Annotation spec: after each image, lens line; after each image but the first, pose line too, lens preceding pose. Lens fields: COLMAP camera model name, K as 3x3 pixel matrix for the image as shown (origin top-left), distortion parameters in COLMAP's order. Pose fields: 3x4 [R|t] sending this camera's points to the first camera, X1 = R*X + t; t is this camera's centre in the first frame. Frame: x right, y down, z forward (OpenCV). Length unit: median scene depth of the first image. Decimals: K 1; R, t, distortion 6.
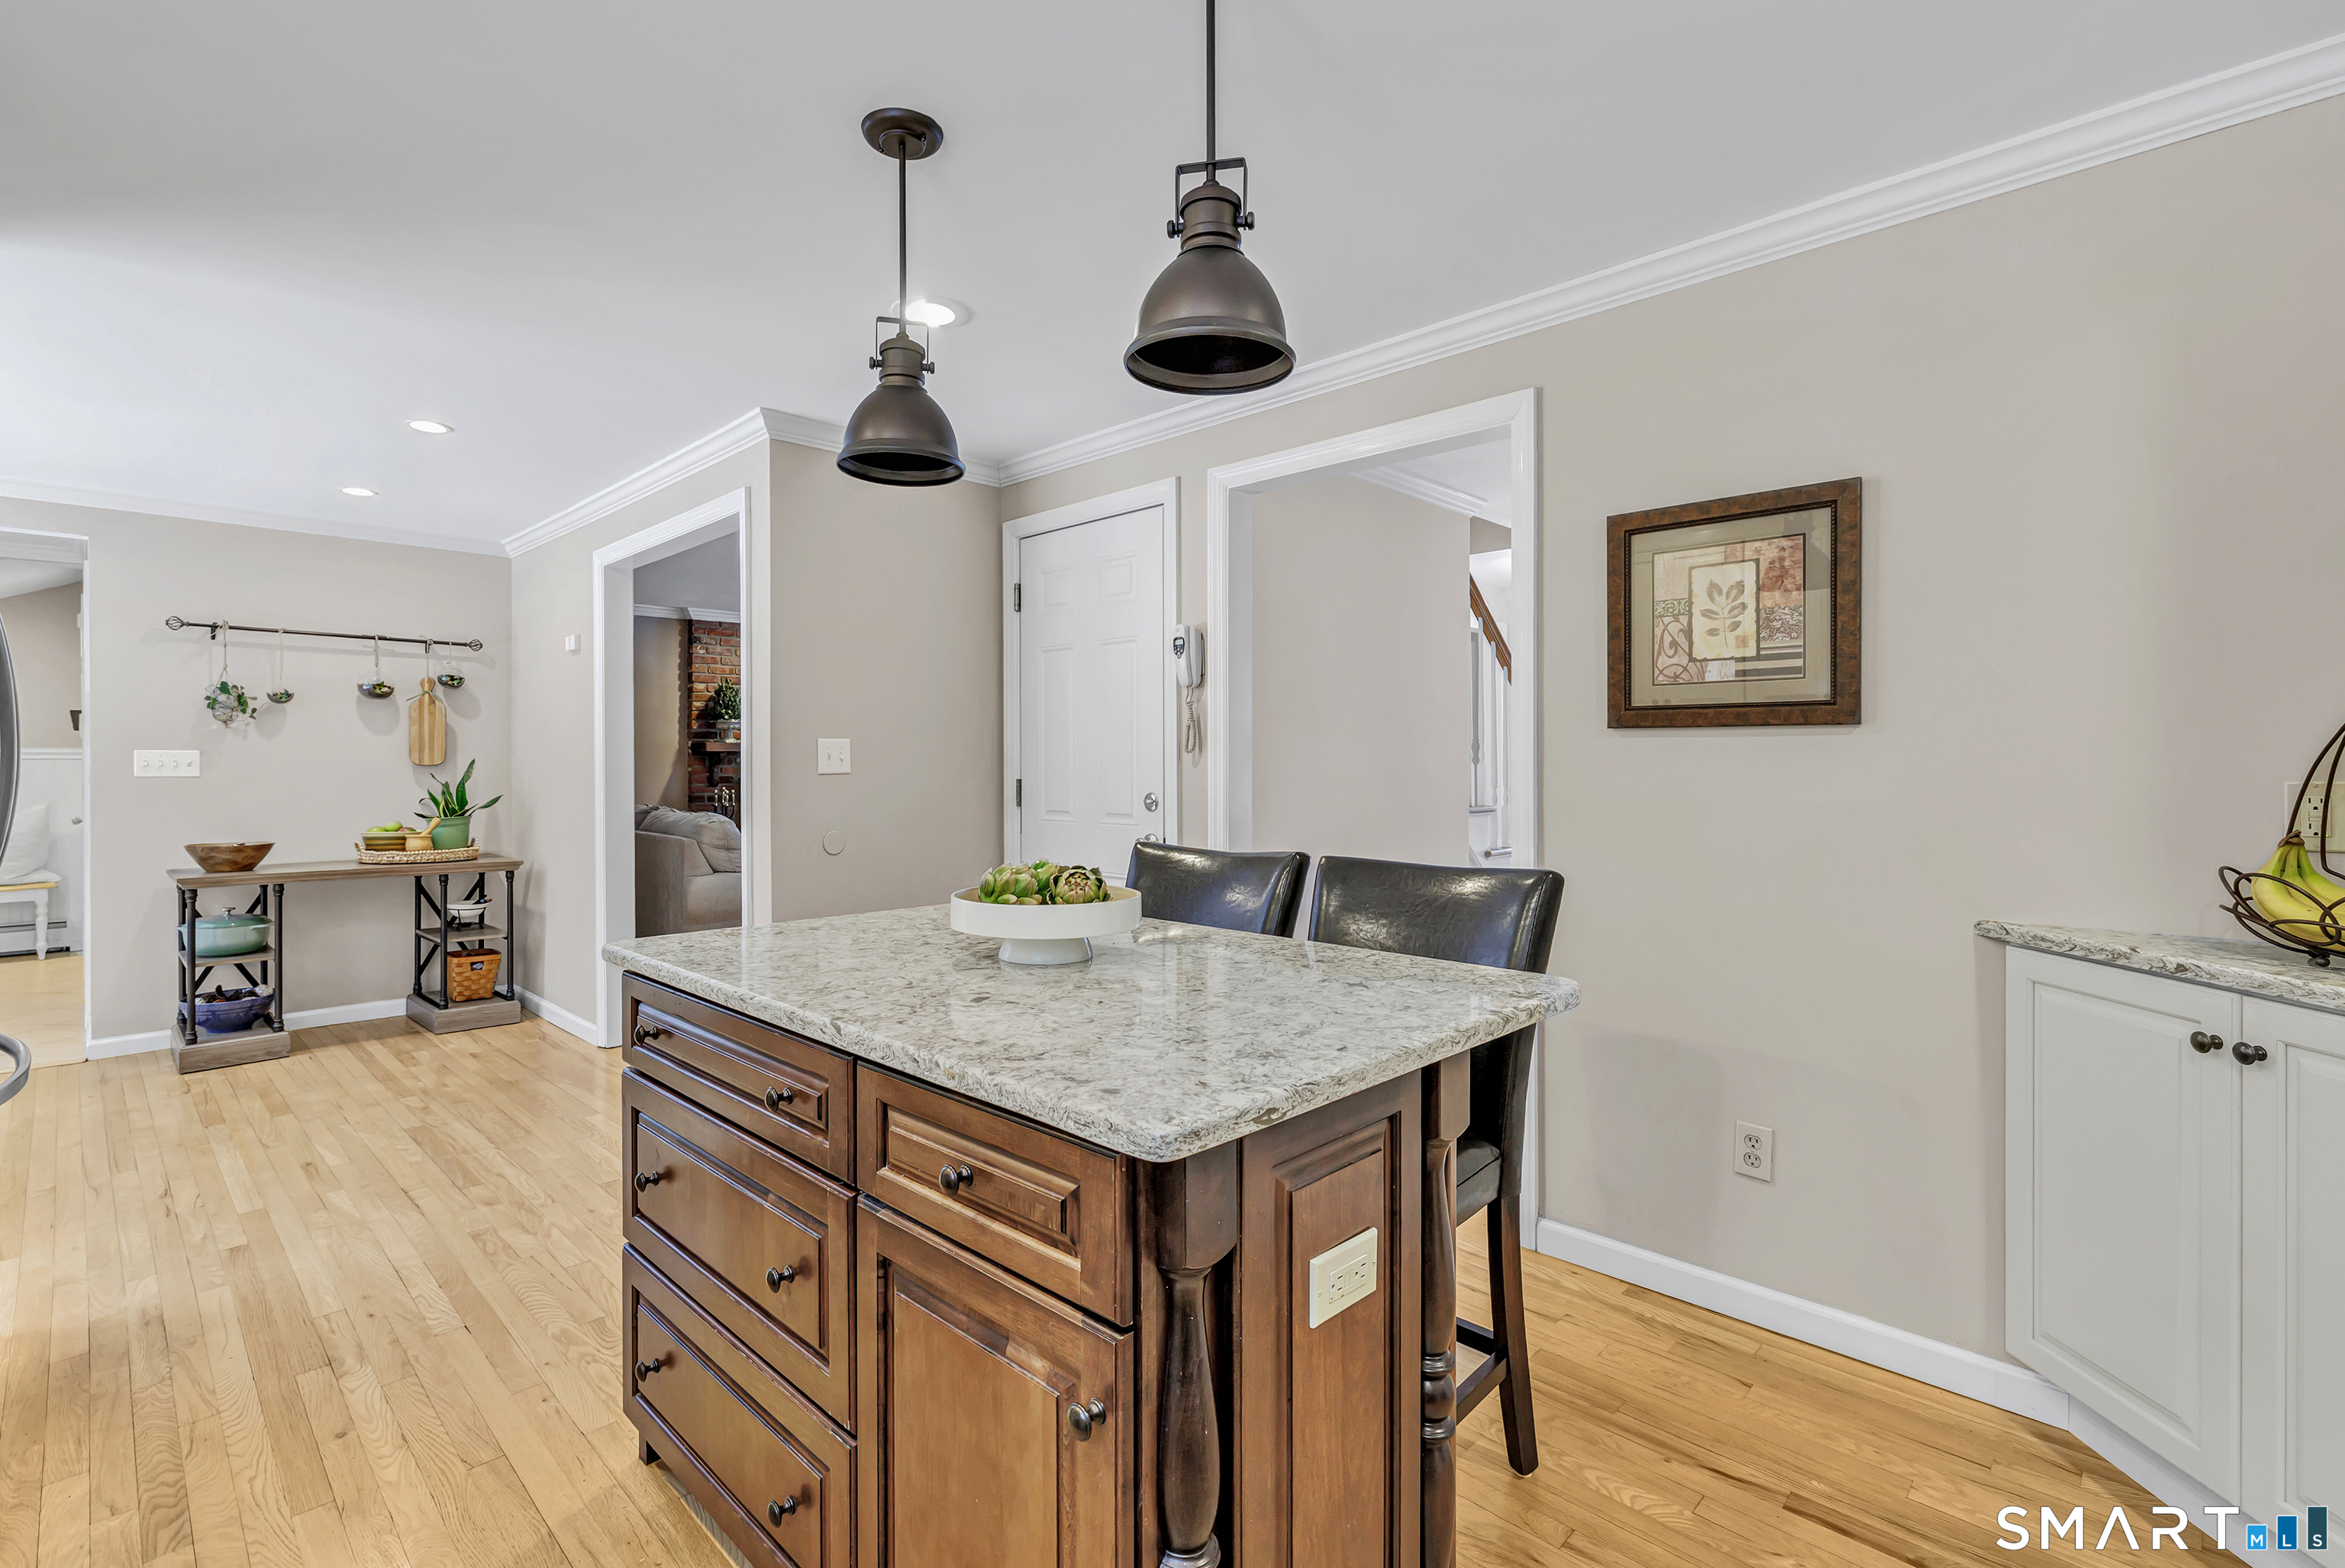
lens RADIAL K [[1062.8, 0, 1164.8], [0, 1062.8, 751.9], [0, 0, 1]] dist [-0.000417, -0.000209]
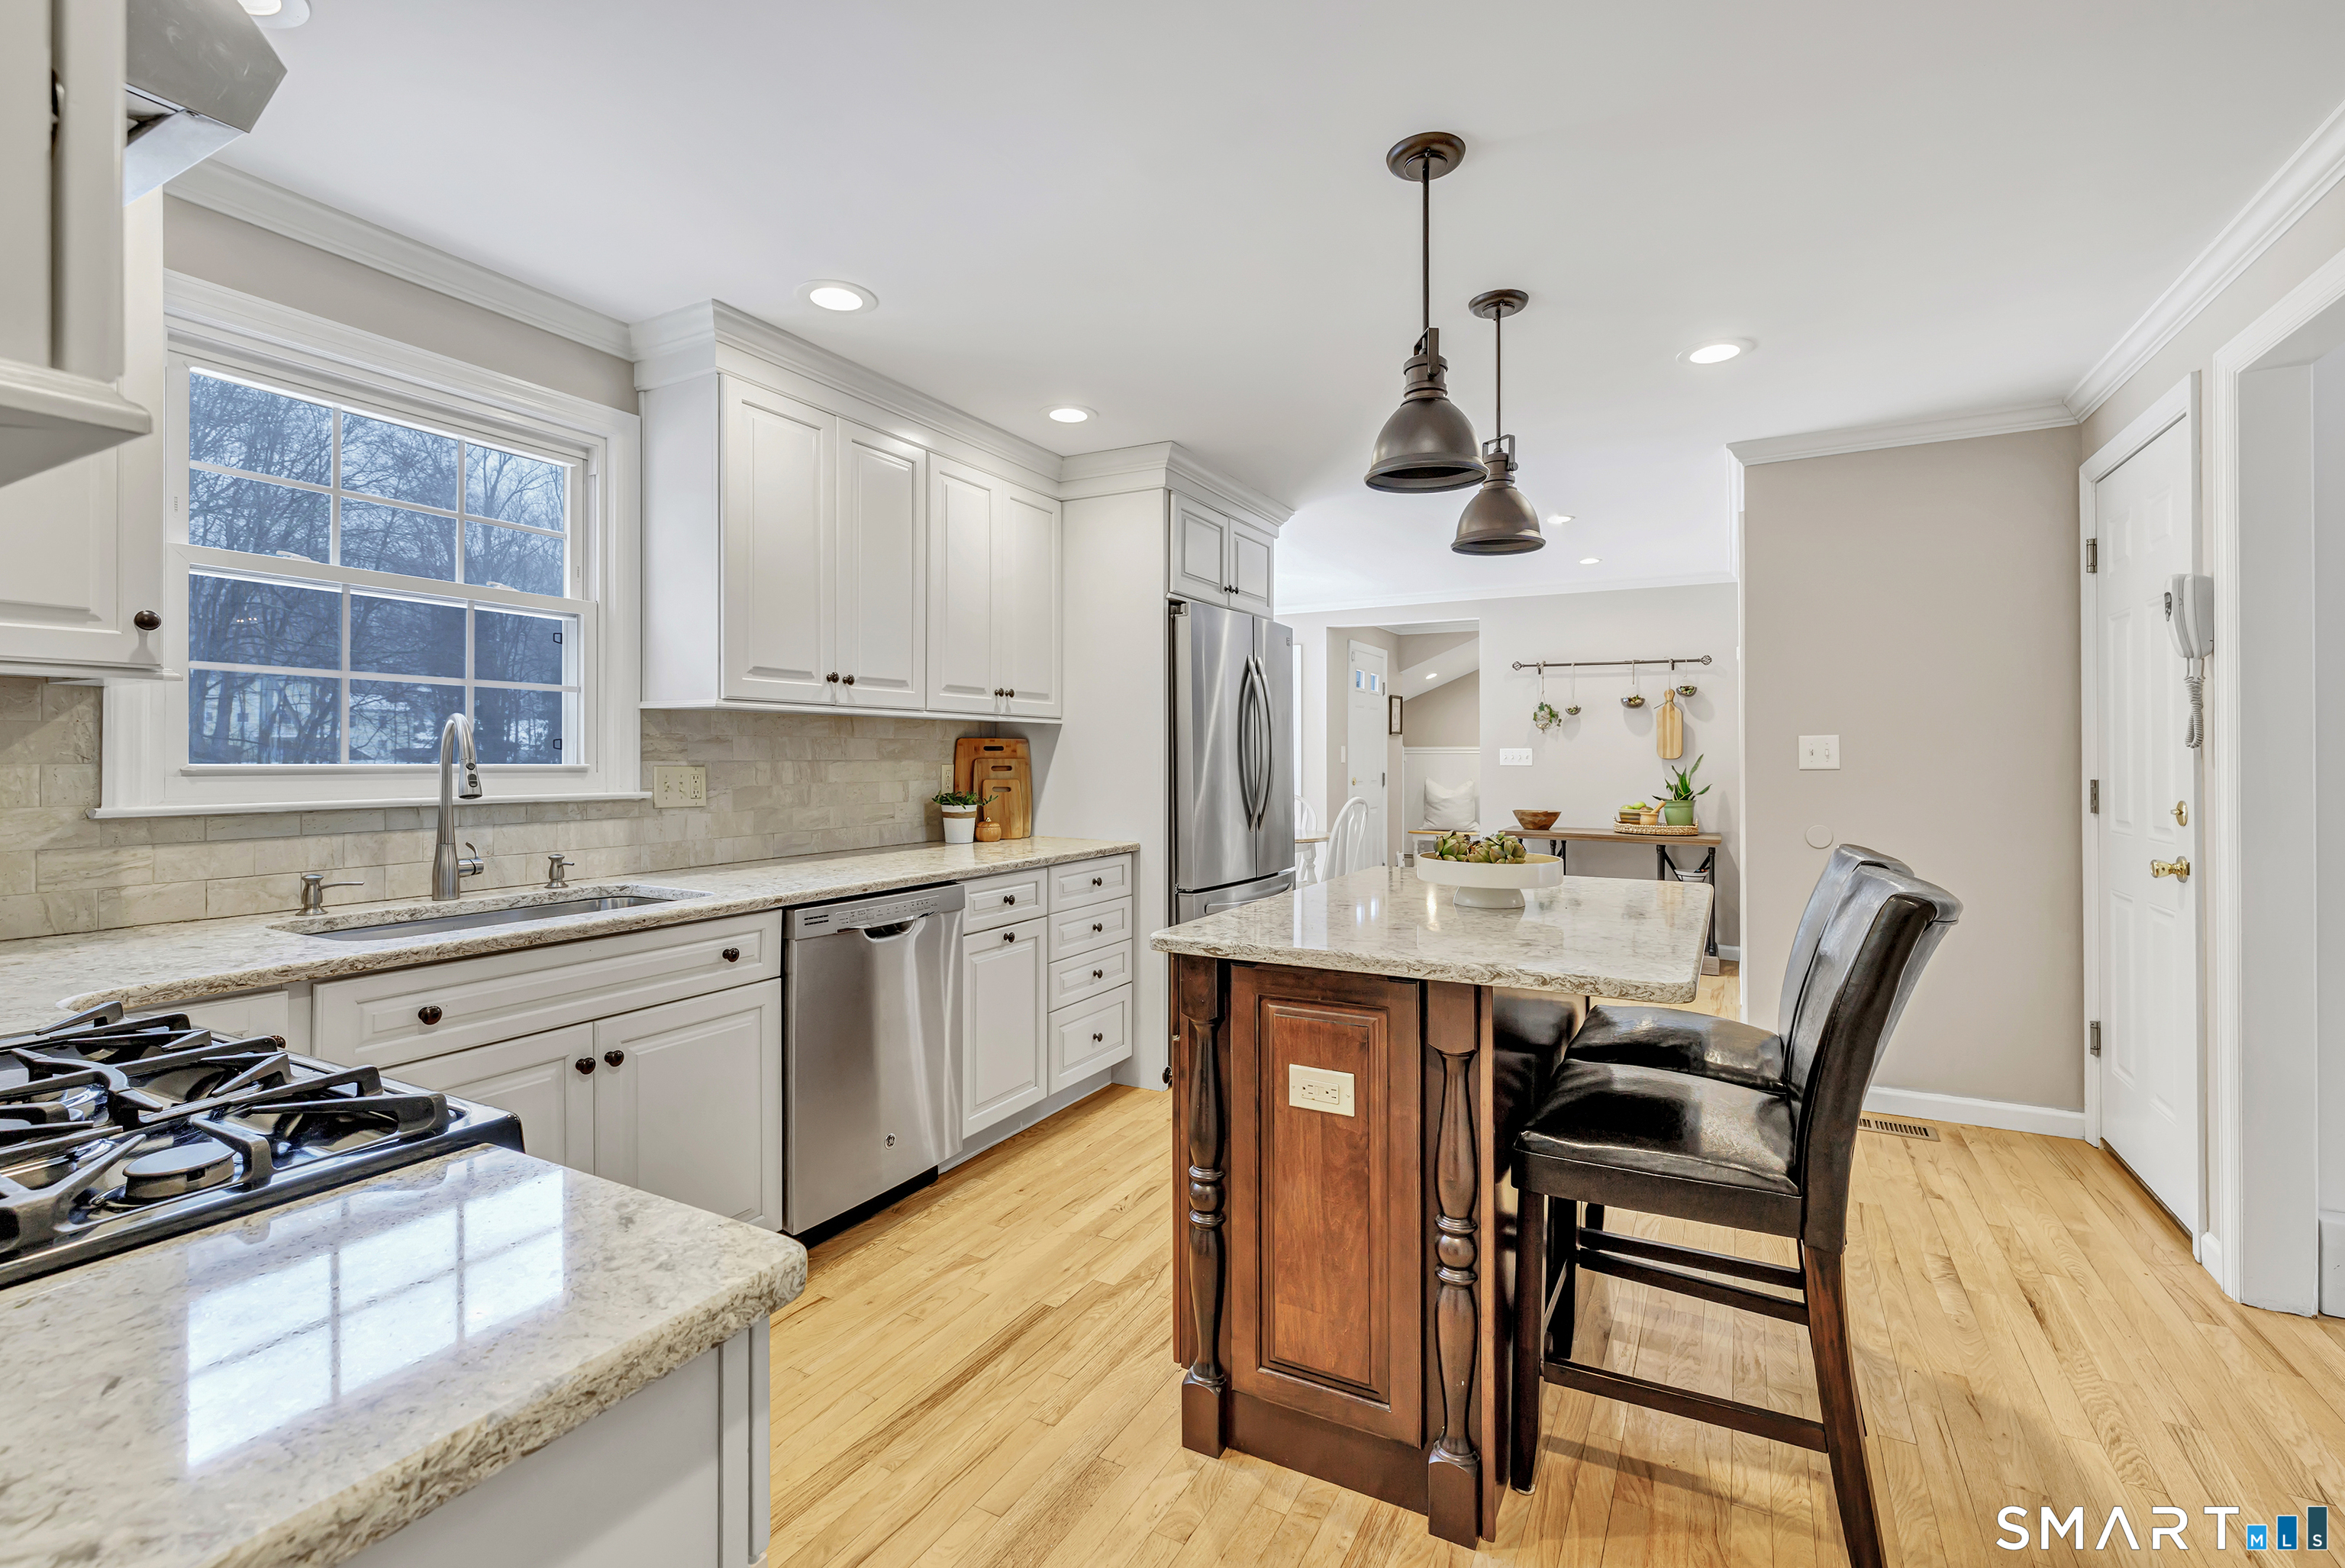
lens RADIAL K [[1062.8, 0, 1164.8], [0, 1062.8, 751.9], [0, 0, 1]] dist [-0.000417, -0.000209]
pose [[0.269637, -0.001025, -0.962961, 0.513029], [0.007635, 0.999970, 0.001074, -0.002386], [0.962932, -0.007641, 0.269637, 0.113923]]
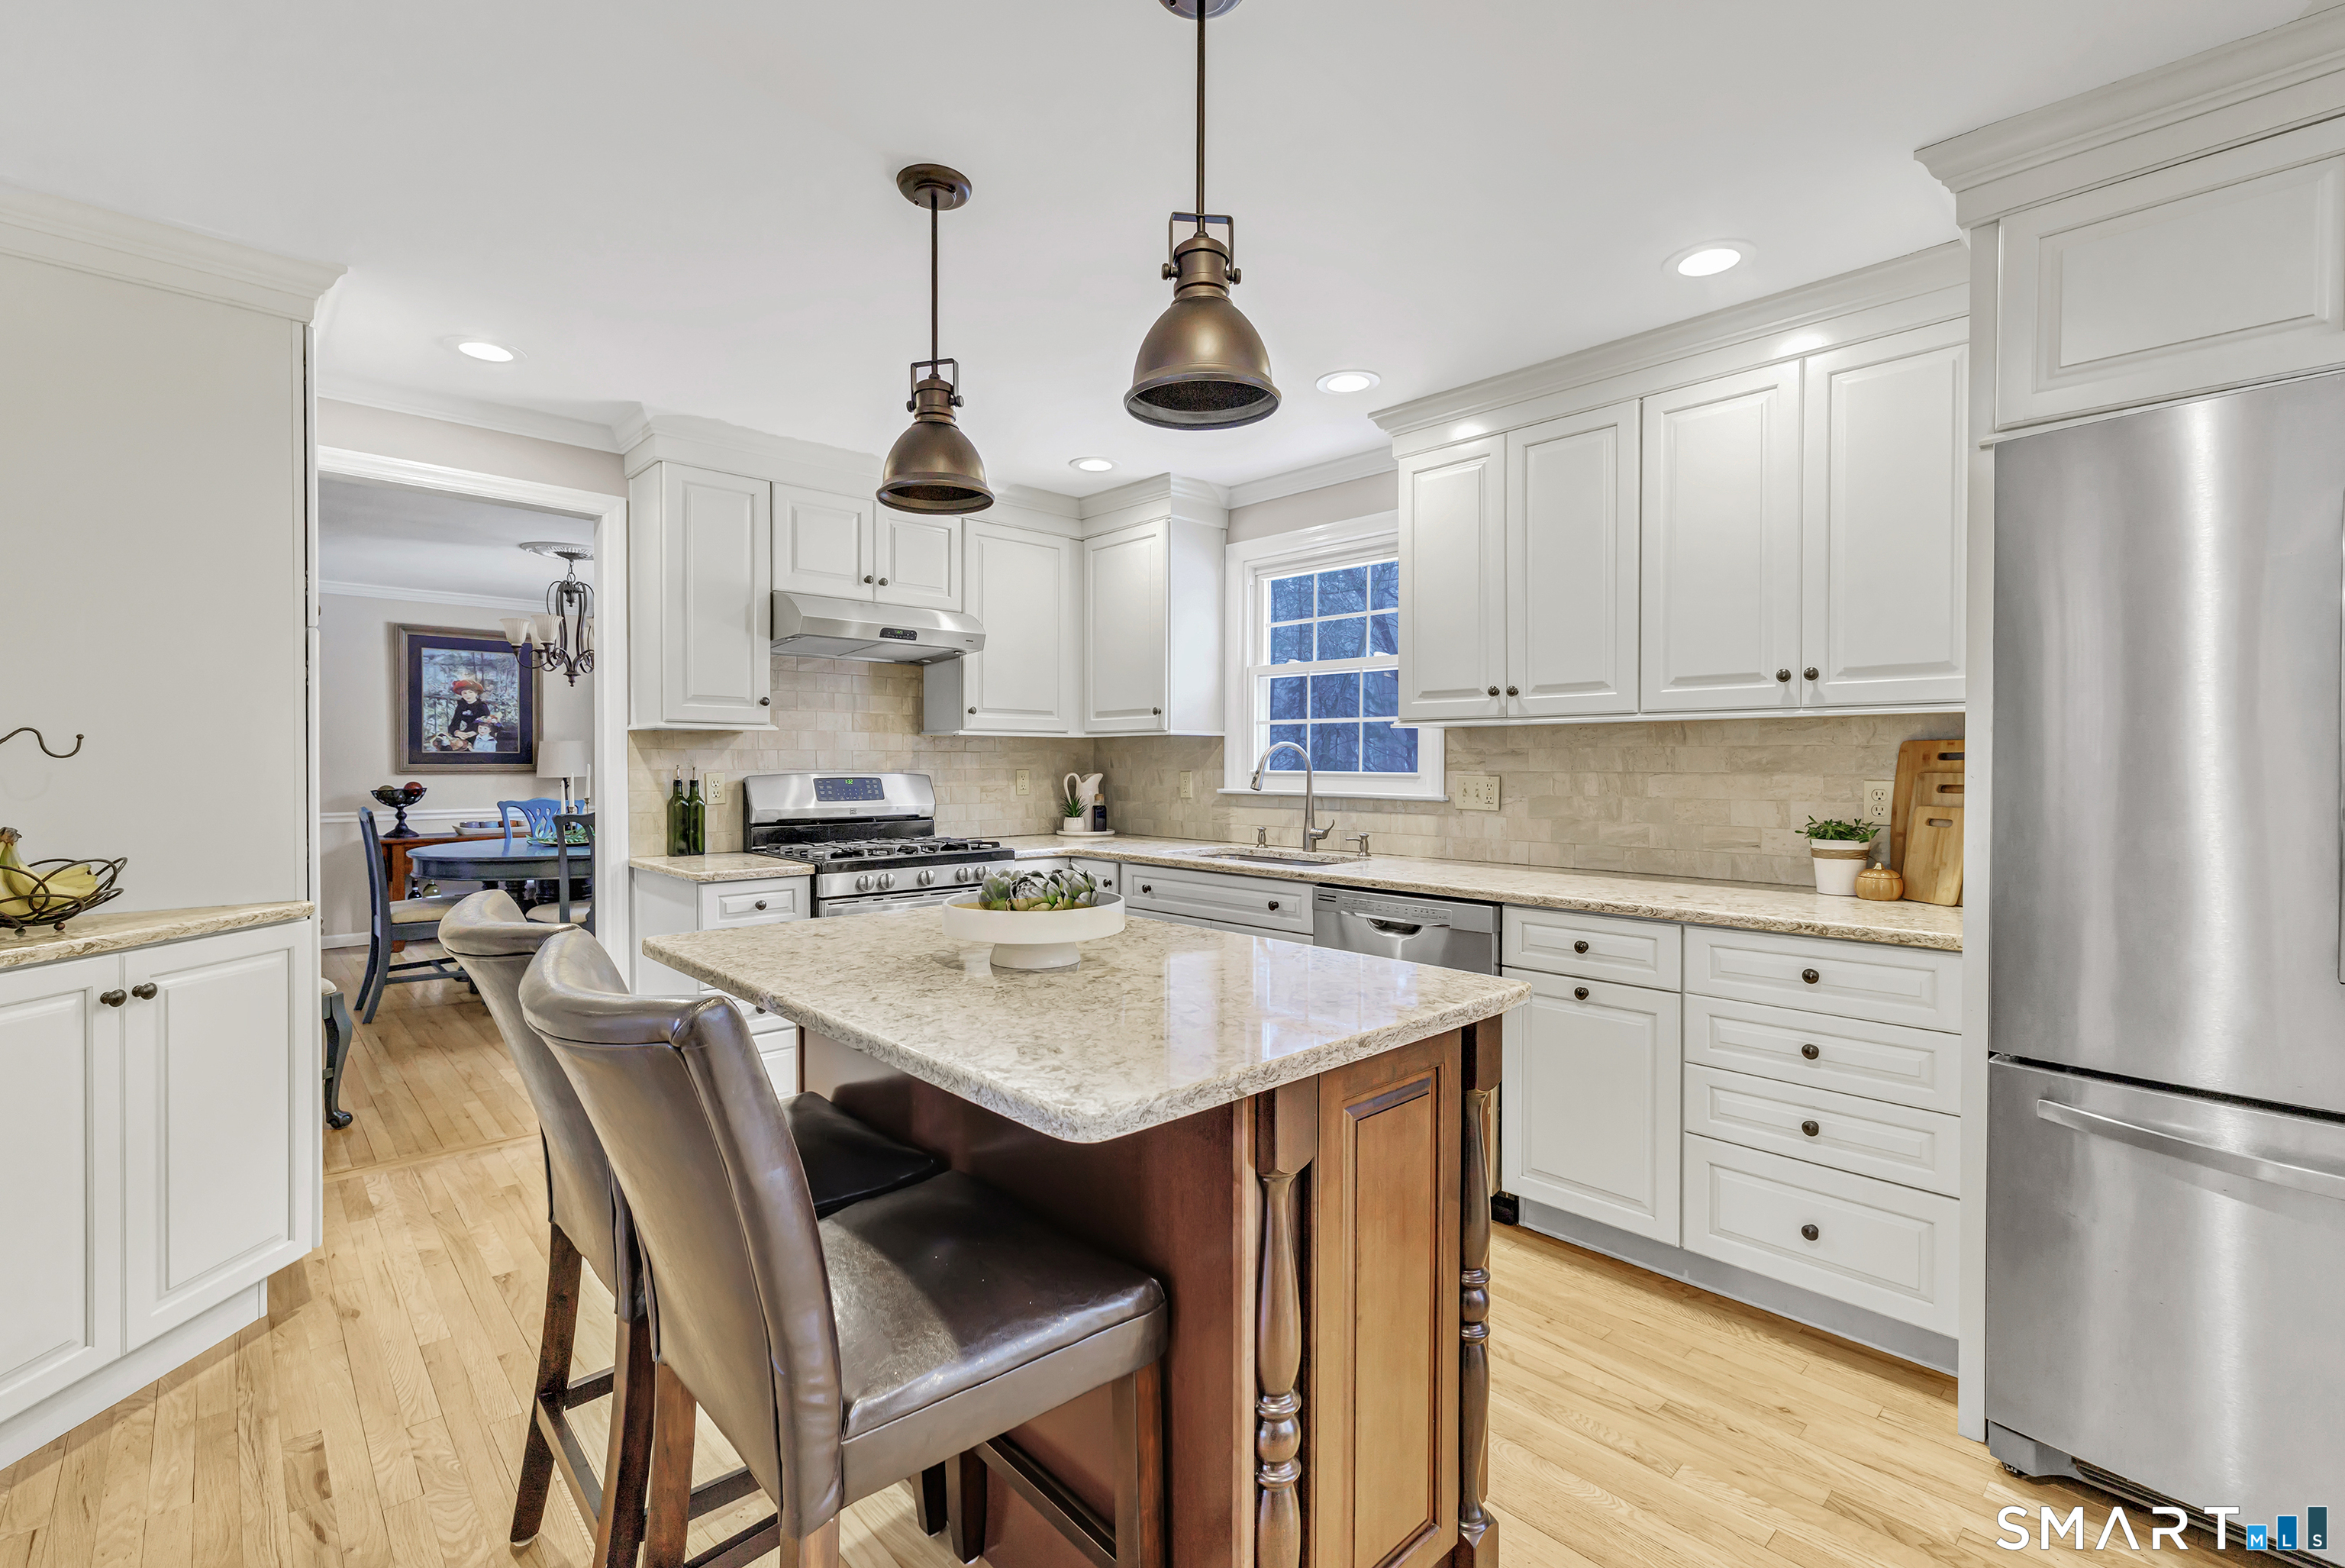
lens RADIAL K [[1032.8, 0, 1168.7], [0, 1032.8, 773.7], [0, 0, 1]] dist [-0.000611, 0.000214]
pose [[-0.998858, -0.000652, 0.047780, -0.147412], [-0.000671, 1.000000, -0.000376, 0.005670], [-0.047780, -0.000408, -0.998858, 0.951192]]
